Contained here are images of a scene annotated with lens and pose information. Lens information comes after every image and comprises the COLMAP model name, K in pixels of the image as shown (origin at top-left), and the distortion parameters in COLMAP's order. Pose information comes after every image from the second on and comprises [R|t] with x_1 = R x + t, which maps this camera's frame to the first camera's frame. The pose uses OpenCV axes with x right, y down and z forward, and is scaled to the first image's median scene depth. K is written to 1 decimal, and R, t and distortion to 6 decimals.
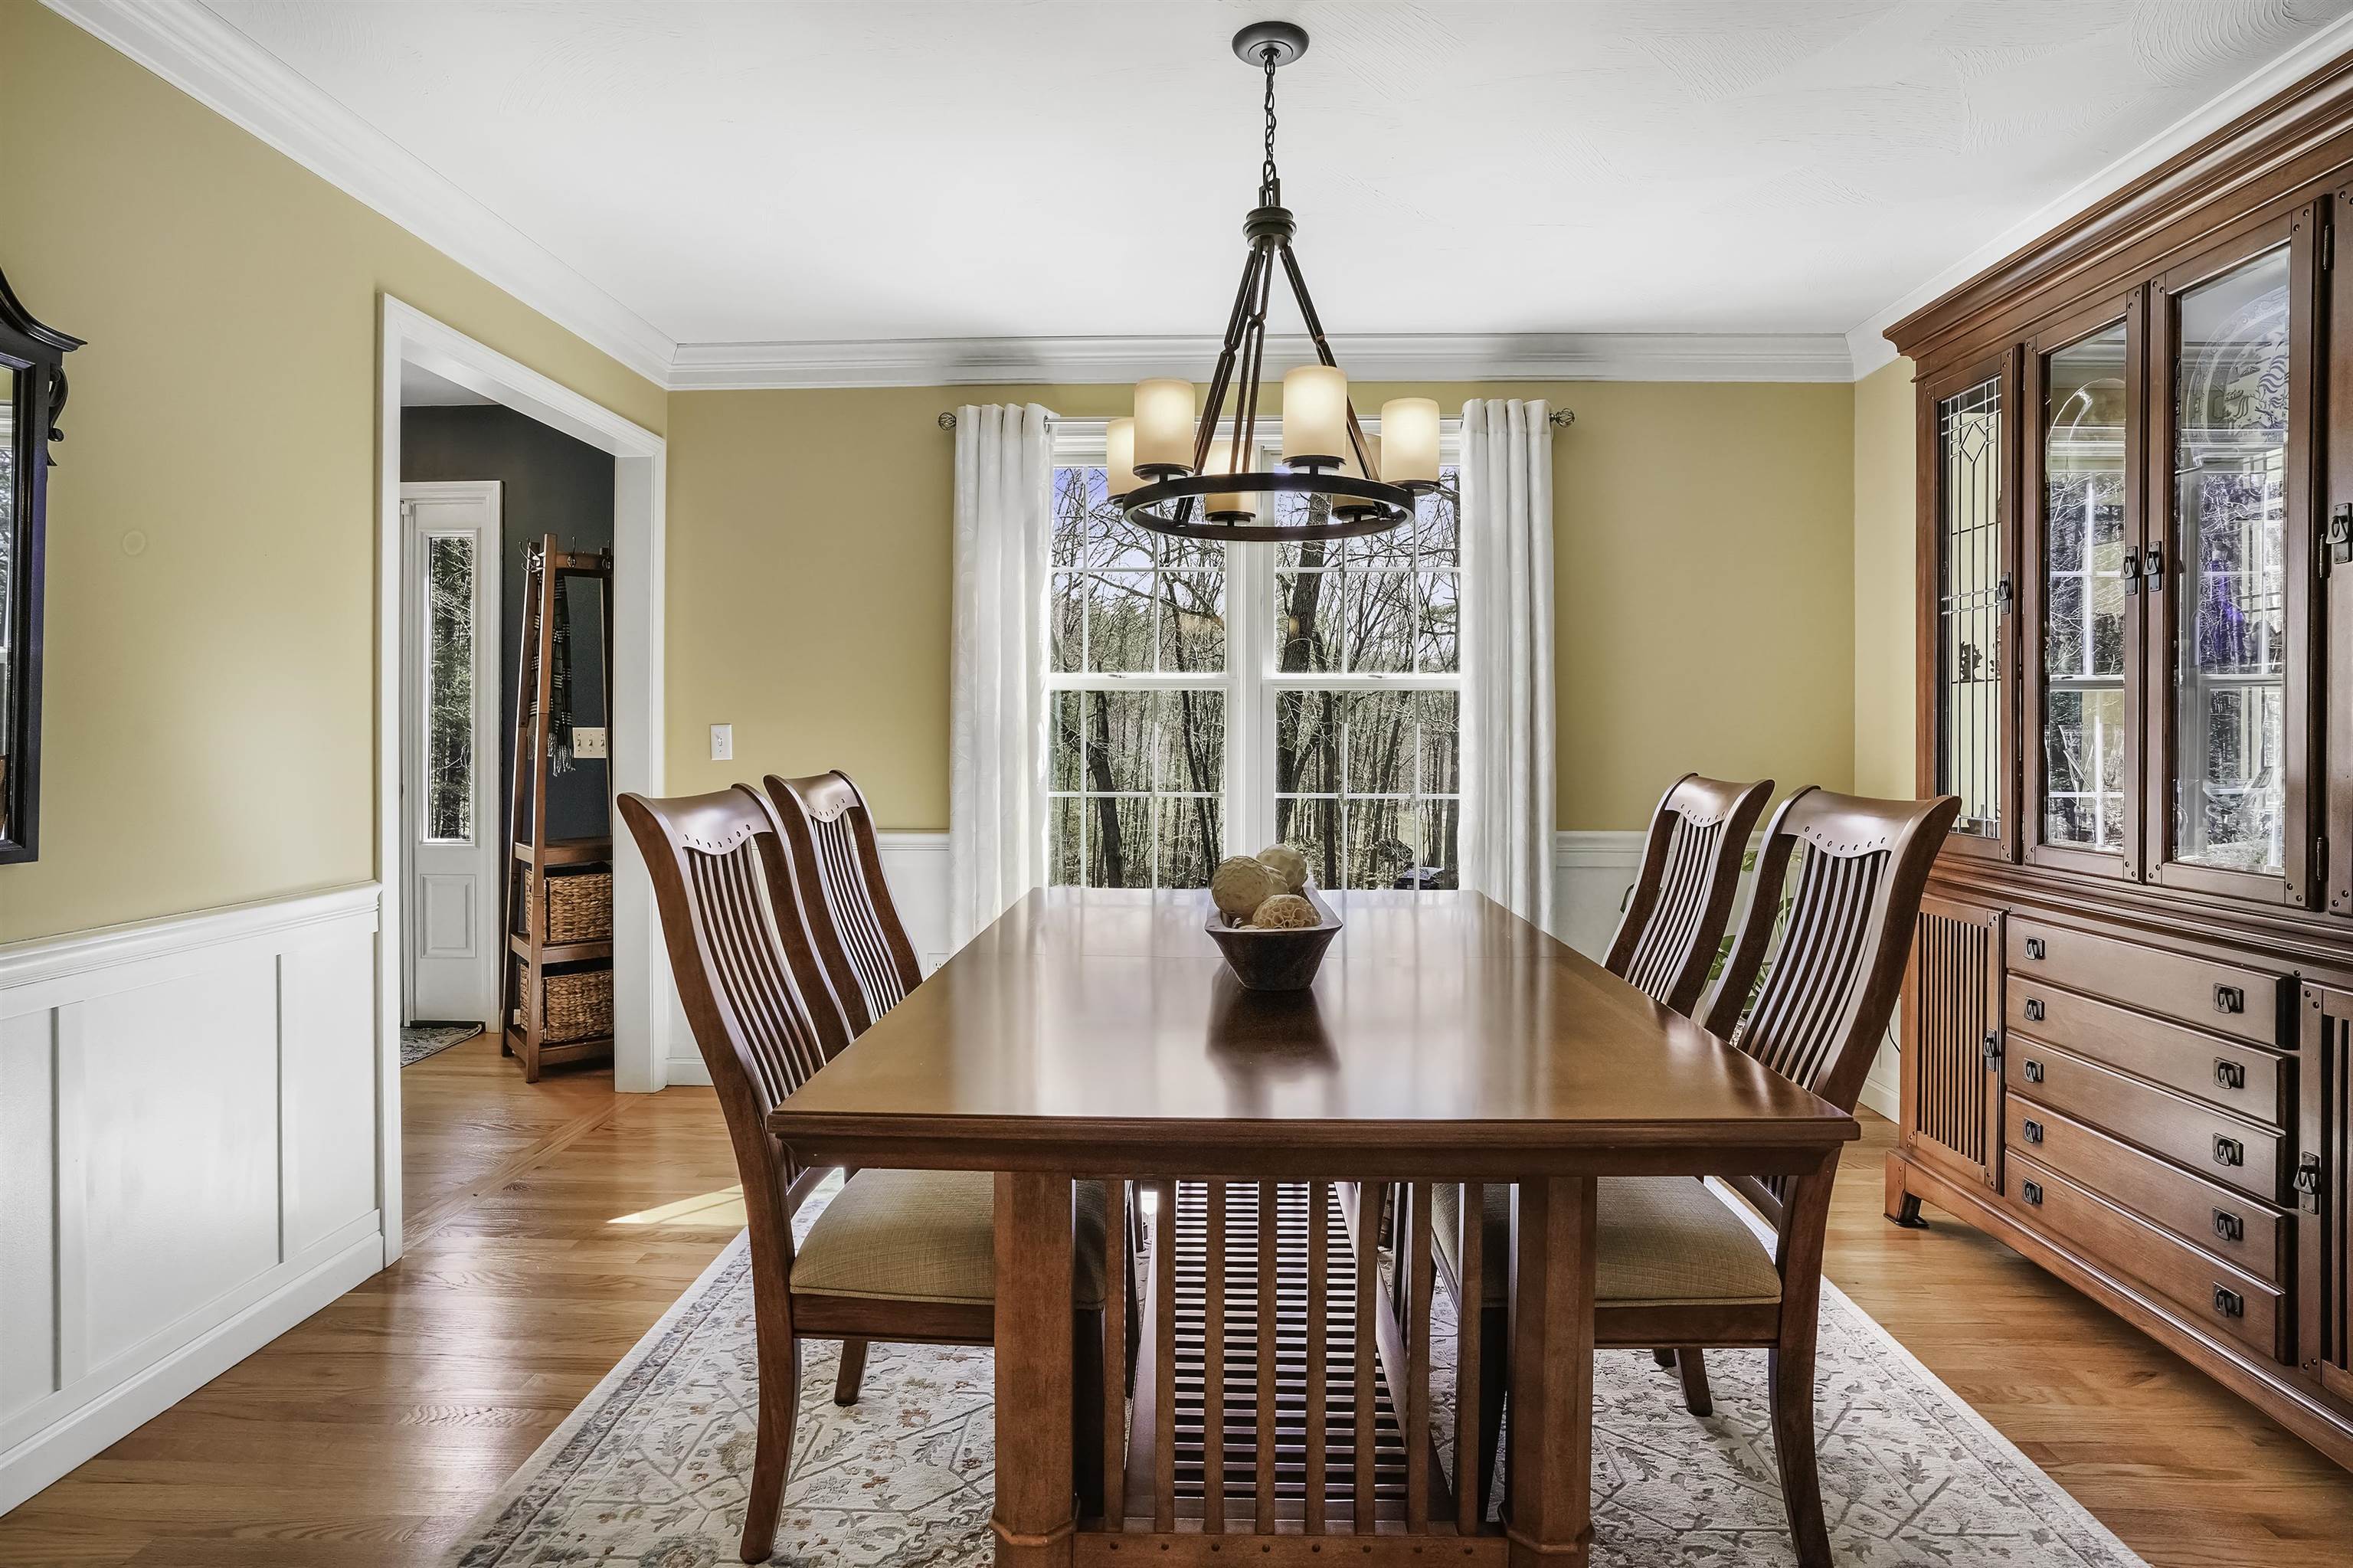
lens RADIAL K [[1202.6, 0, 1179.4], [0, 1202.6, 747.8], [0, 0, 1]] dist [-0.042657, 0.000763]
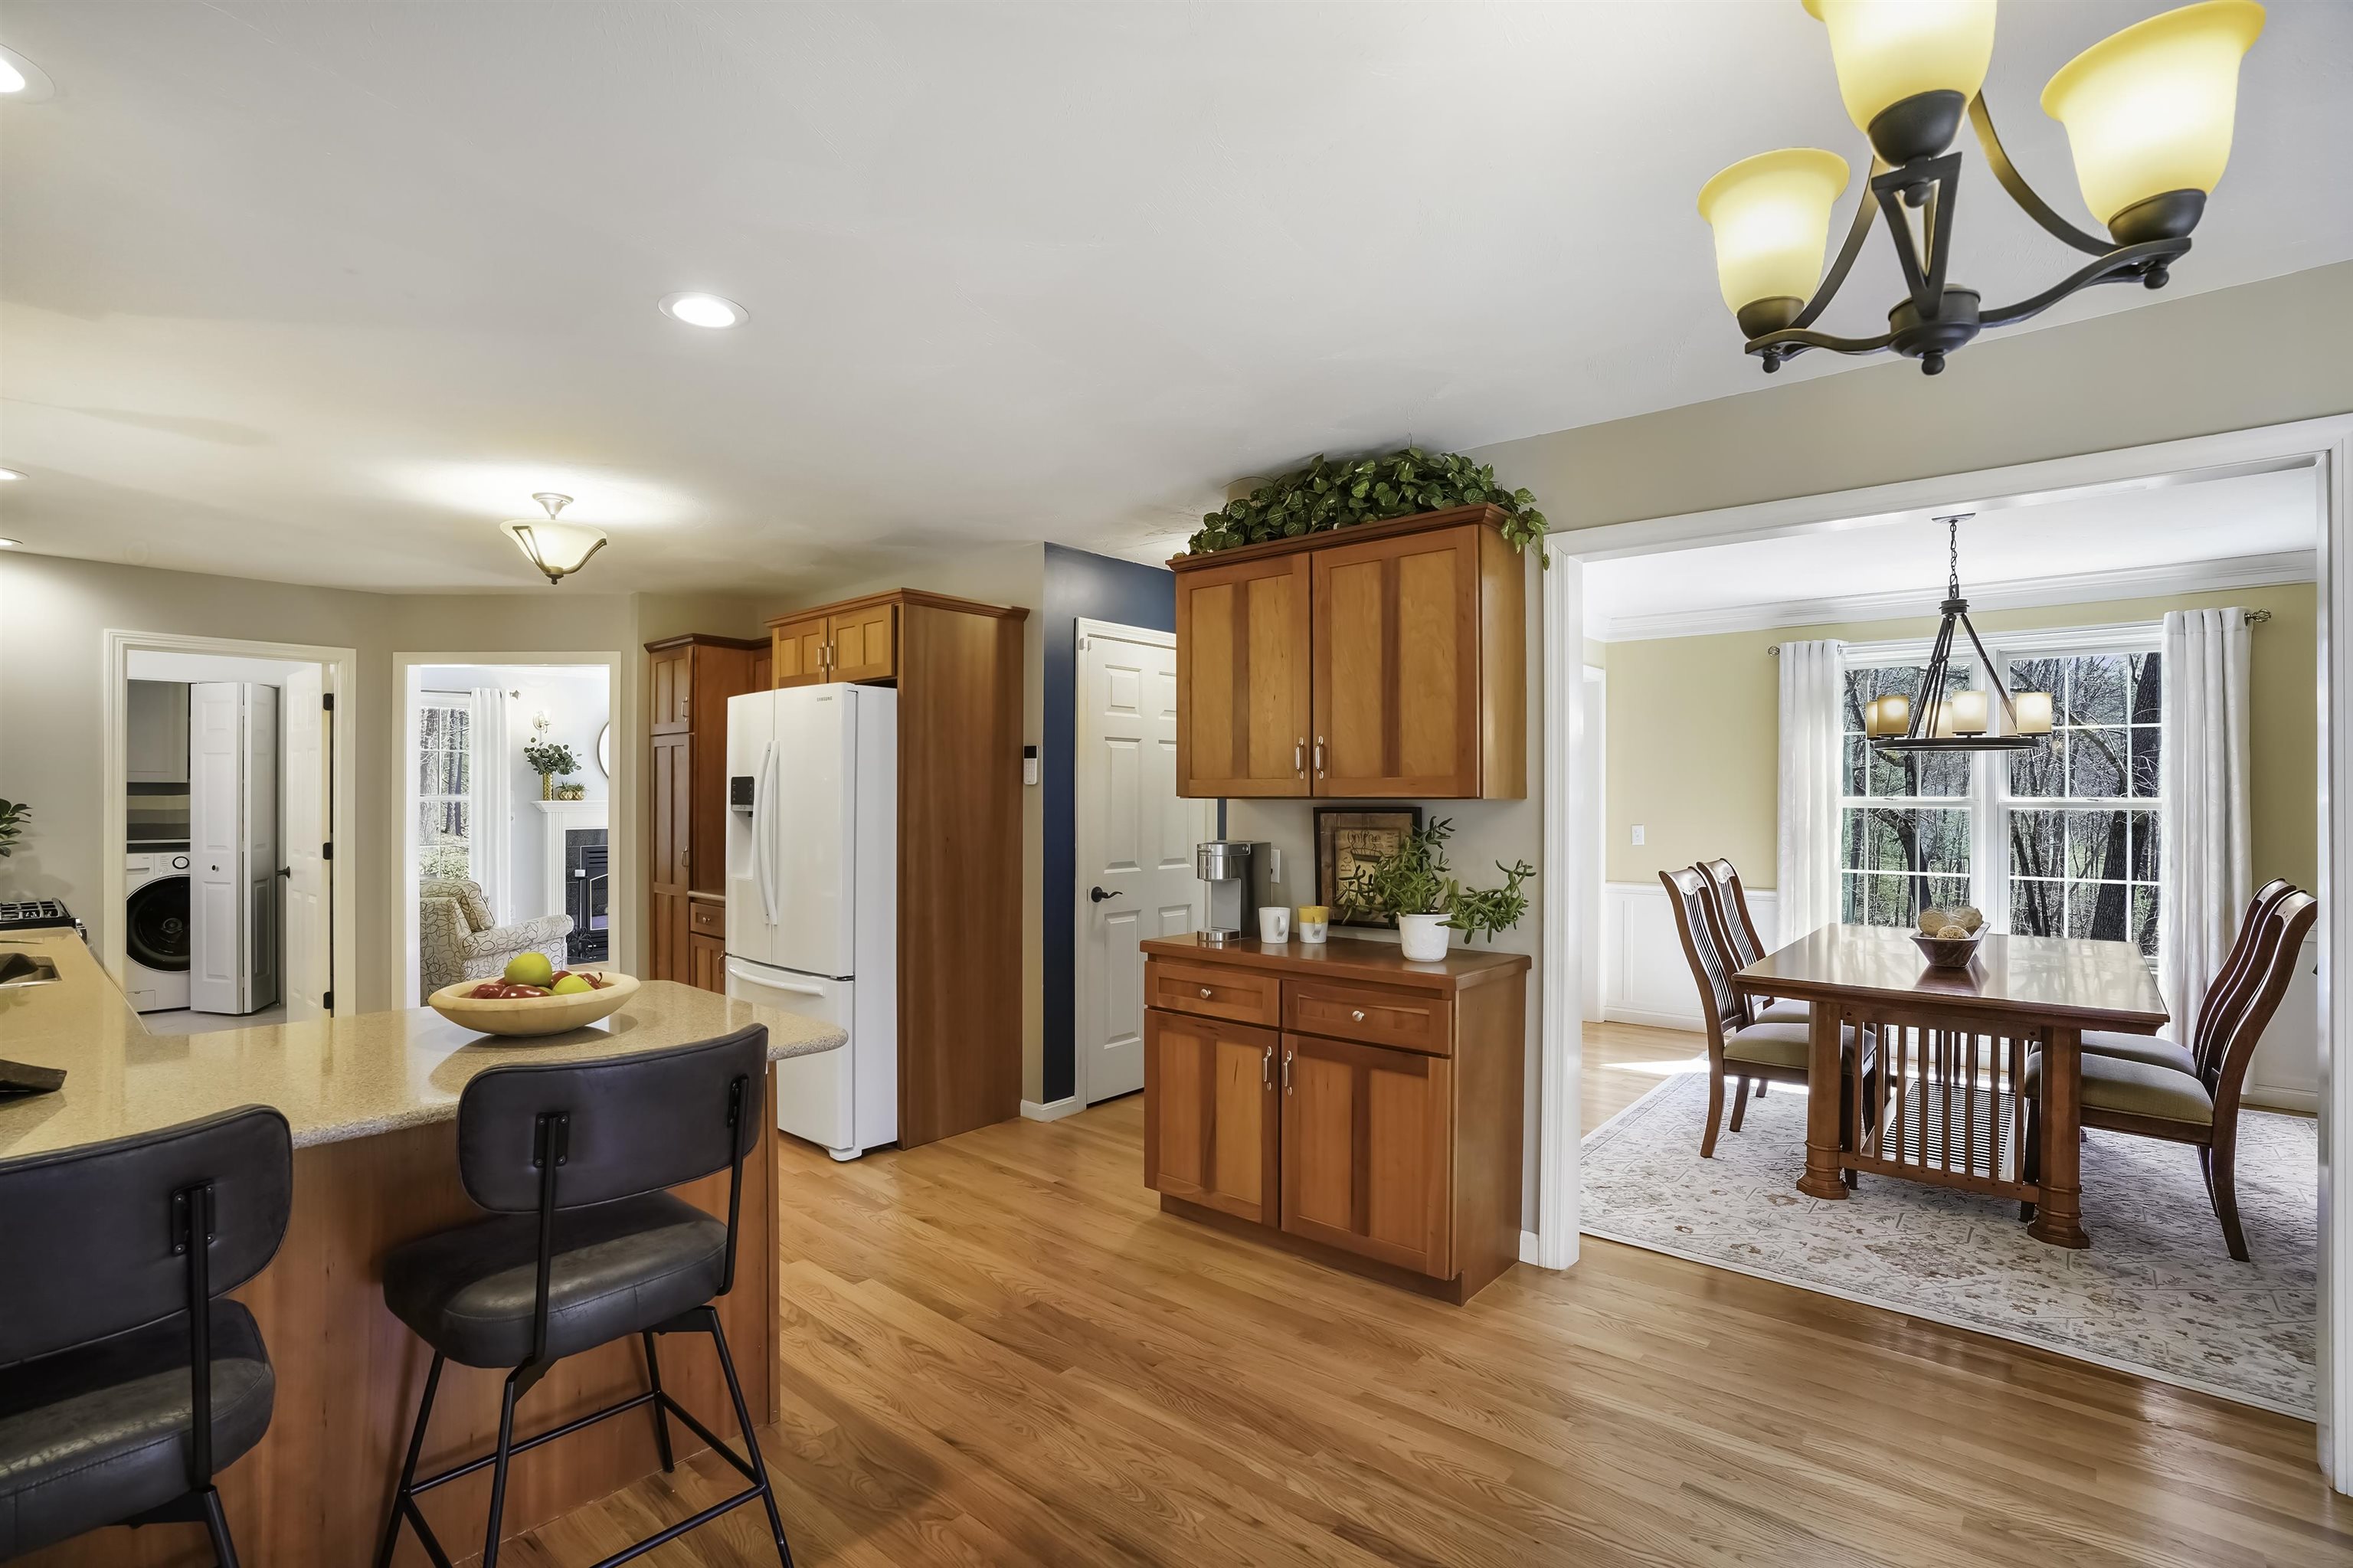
lens RADIAL K [[1078.6, 0, 1188.1], [0, 1078.6, 791.1], [0, 0, 1]] dist [-0.056866, 0.022584]
pose [[0.781697, -0.003825, -0.623647, 0.142290], [-0.005068, 0.999909, -0.012485, -0.071125], [0.623638, 0.012920, 0.781606, -1.033750]]
